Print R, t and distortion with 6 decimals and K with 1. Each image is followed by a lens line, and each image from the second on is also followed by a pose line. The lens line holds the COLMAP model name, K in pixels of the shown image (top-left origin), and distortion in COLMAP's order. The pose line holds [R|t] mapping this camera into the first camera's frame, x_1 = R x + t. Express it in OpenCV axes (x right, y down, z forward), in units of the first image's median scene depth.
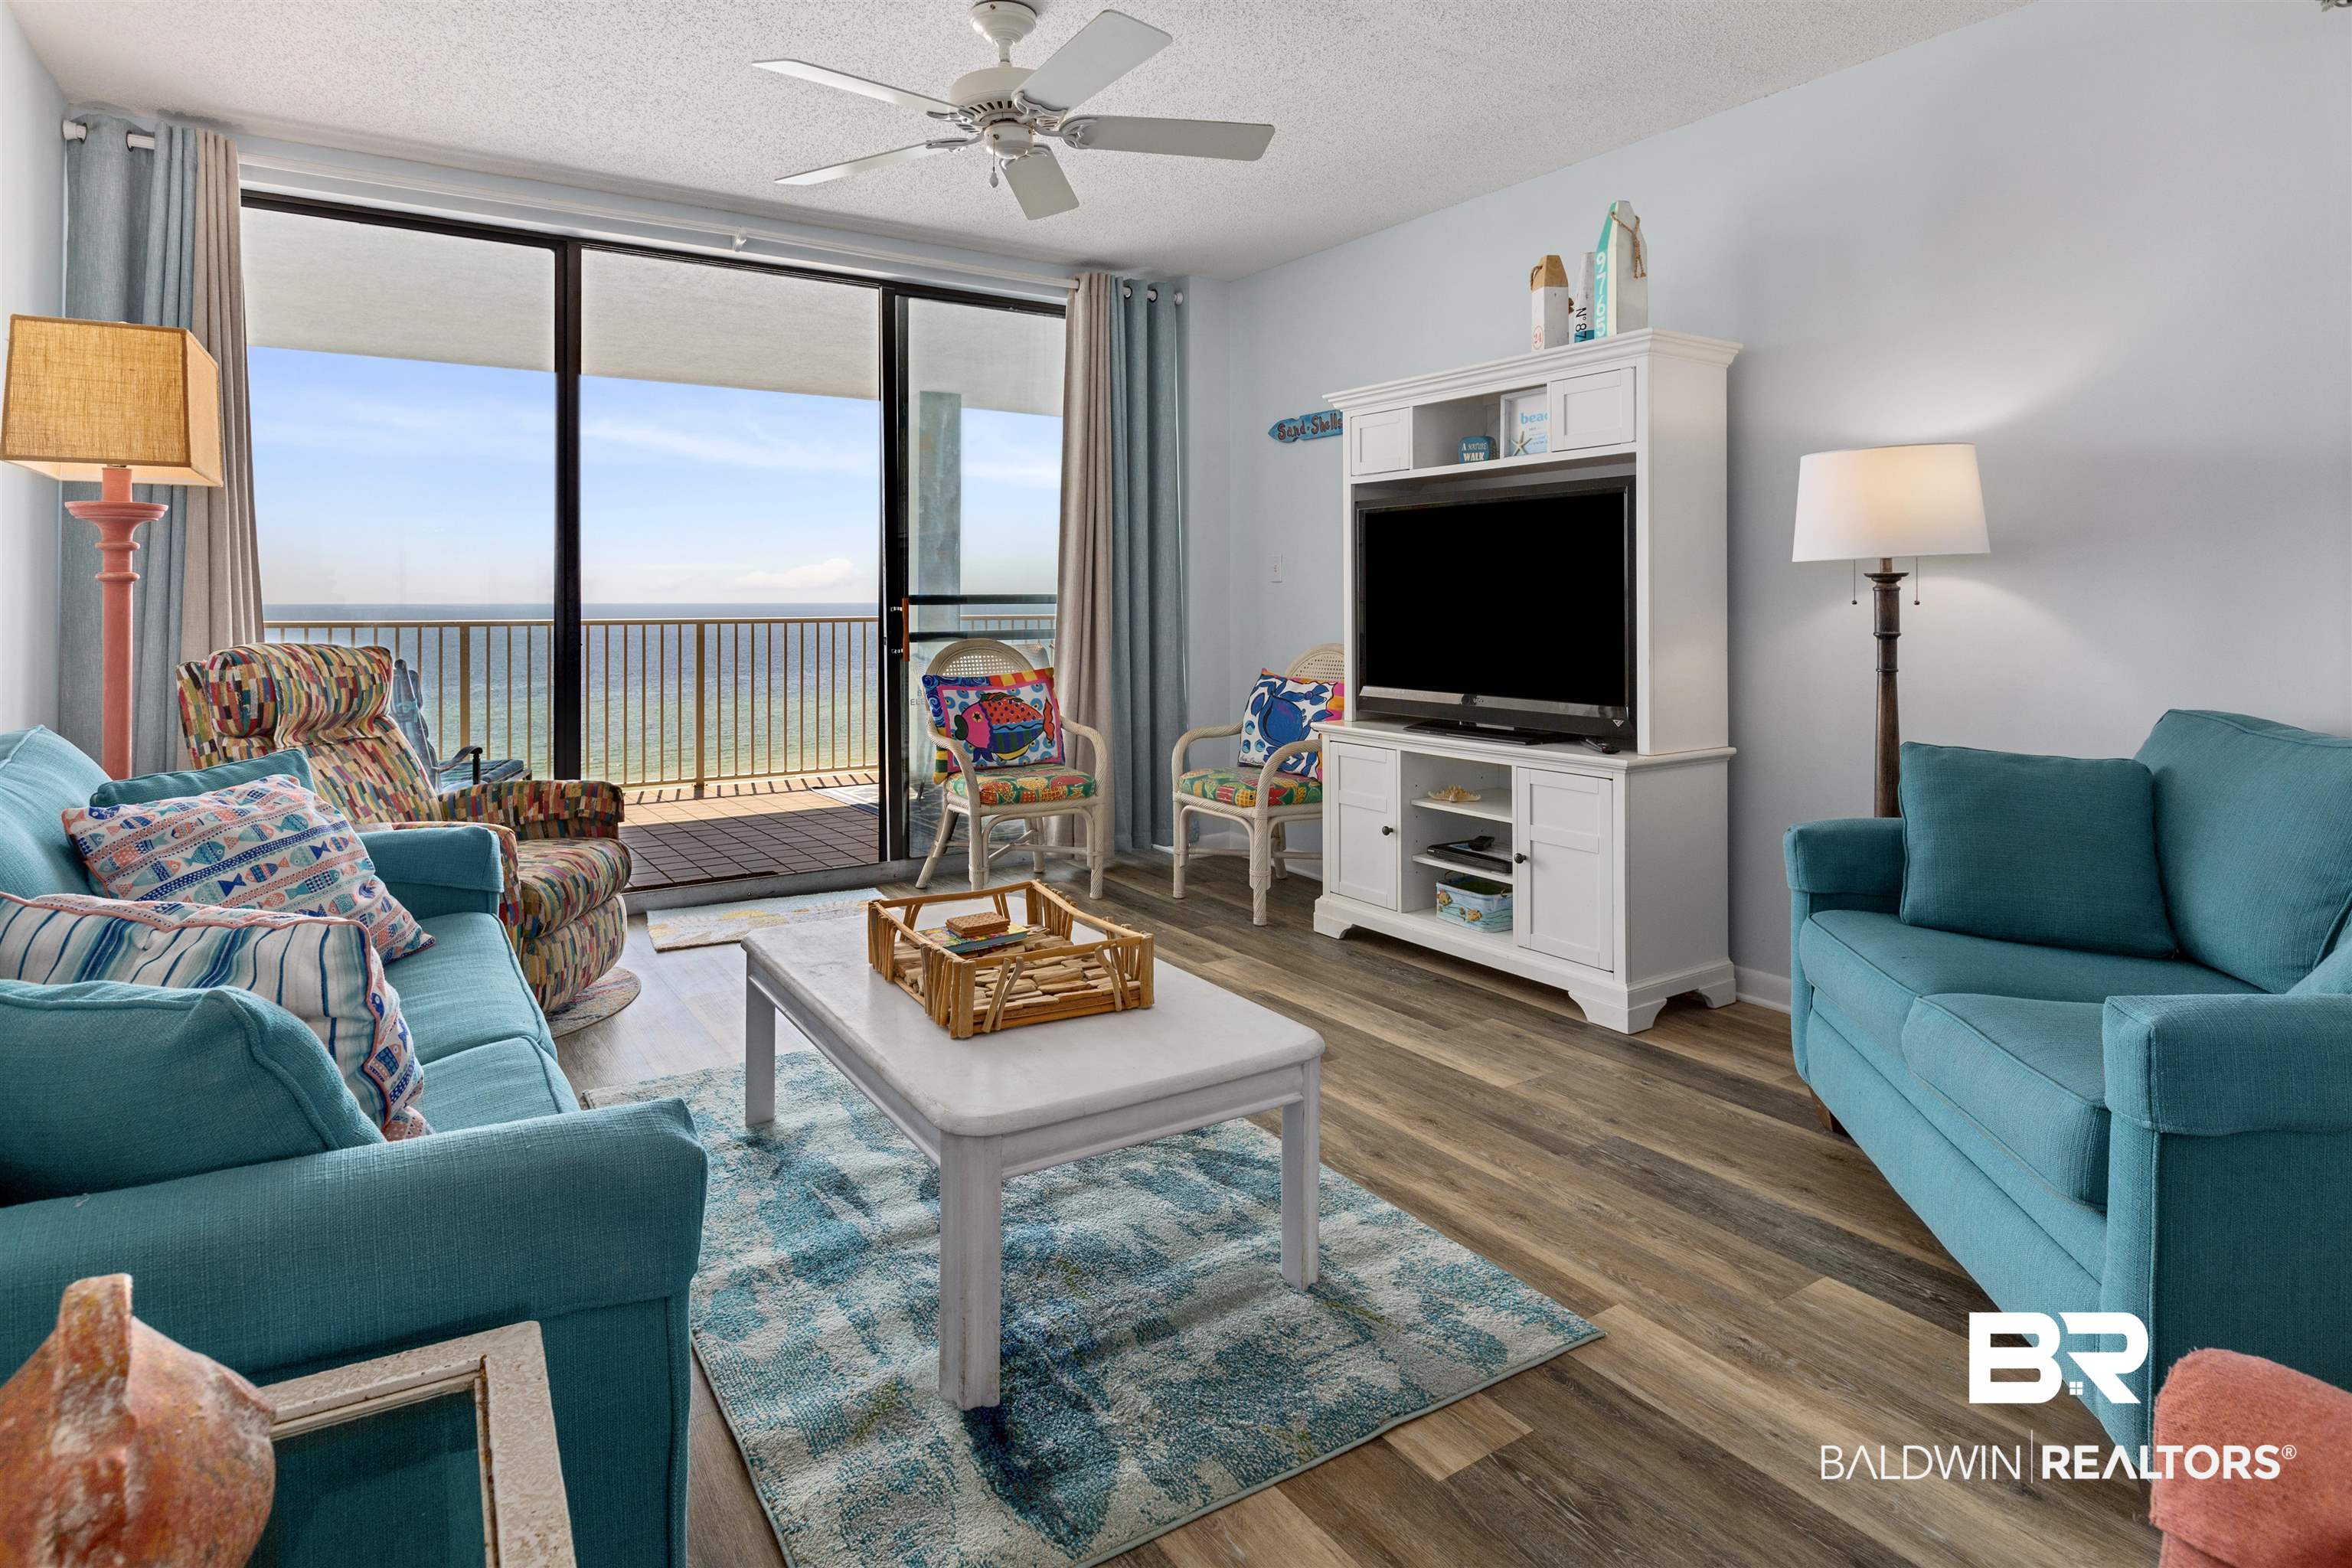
lens RADIAL K [[1287.4, 0, 1176.0], [0, 1287.4, 784.0], [0, 0, 1]] dist [0.000402, 0.000027]
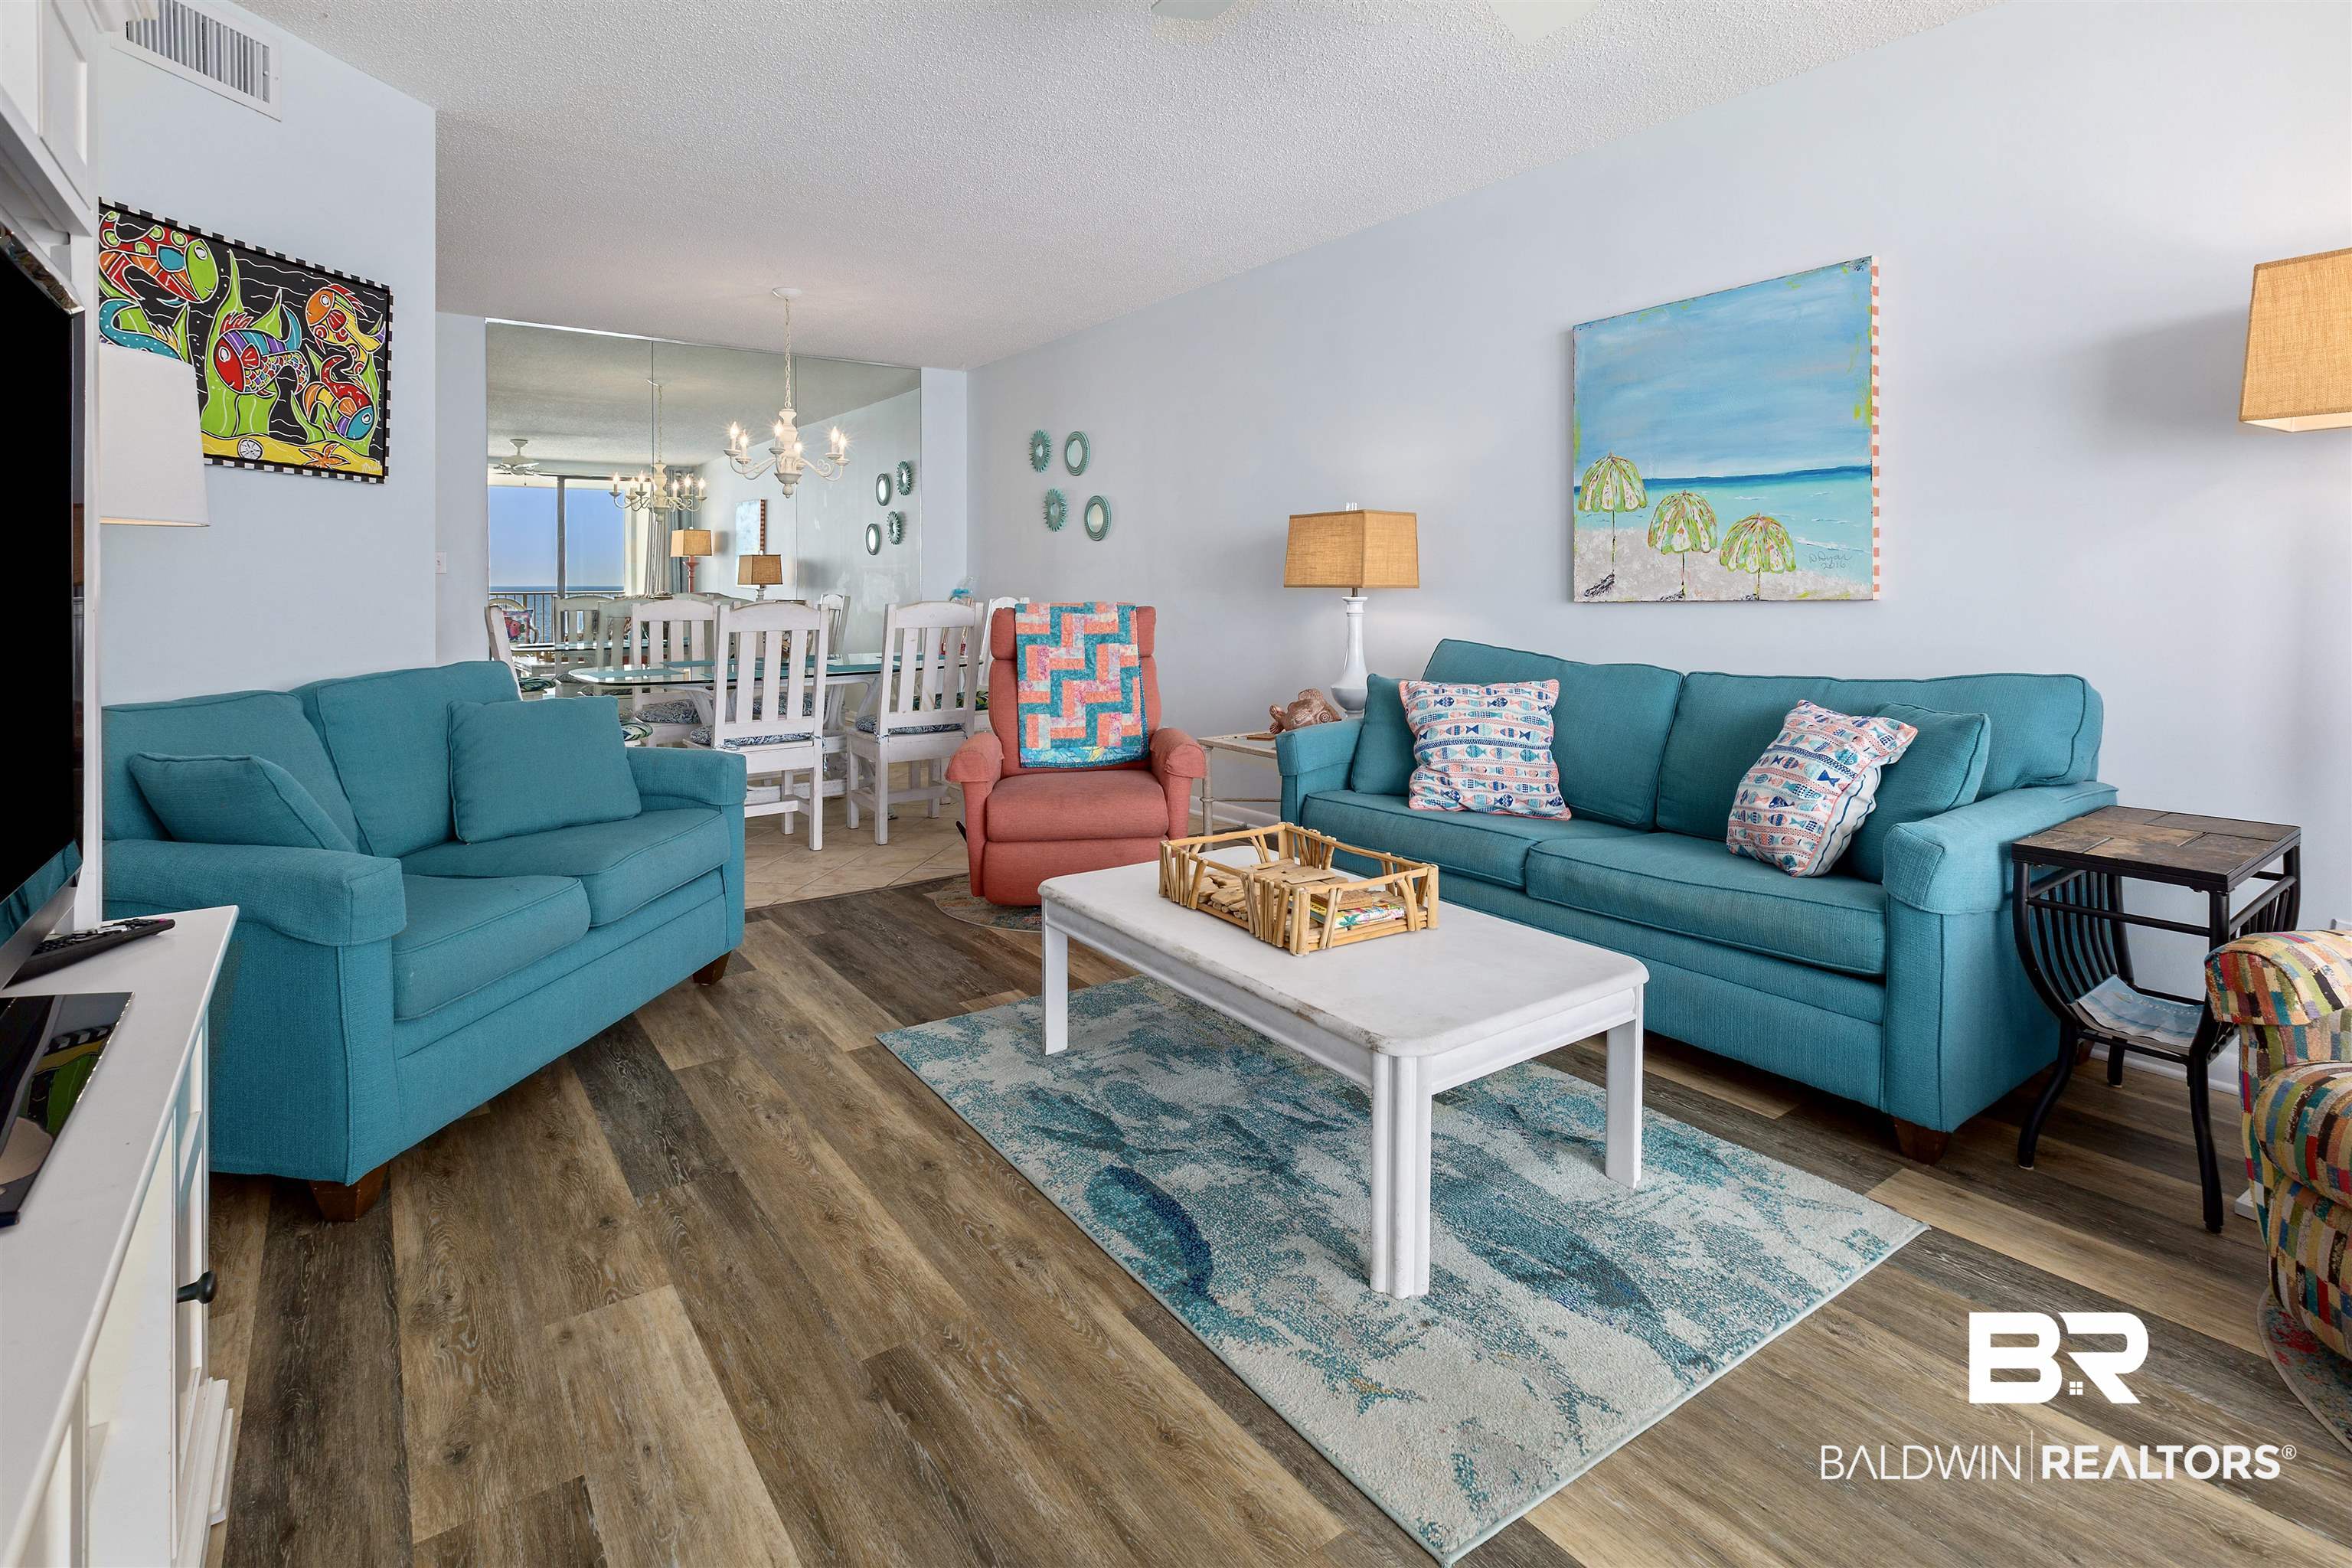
lens RADIAL K [[1156.3, 0, 1176.0], [0, 1156.3, 784.0], [0, 0, 1]] dist [-0.000379, -0.000025]
pose [[-0.999281, 0.014220, -0.035150, 0.000554], [0.002913, 0.953063, 0.302759, -0.249259], [0.037806, 0.302439, -0.952419, 1.823645]]
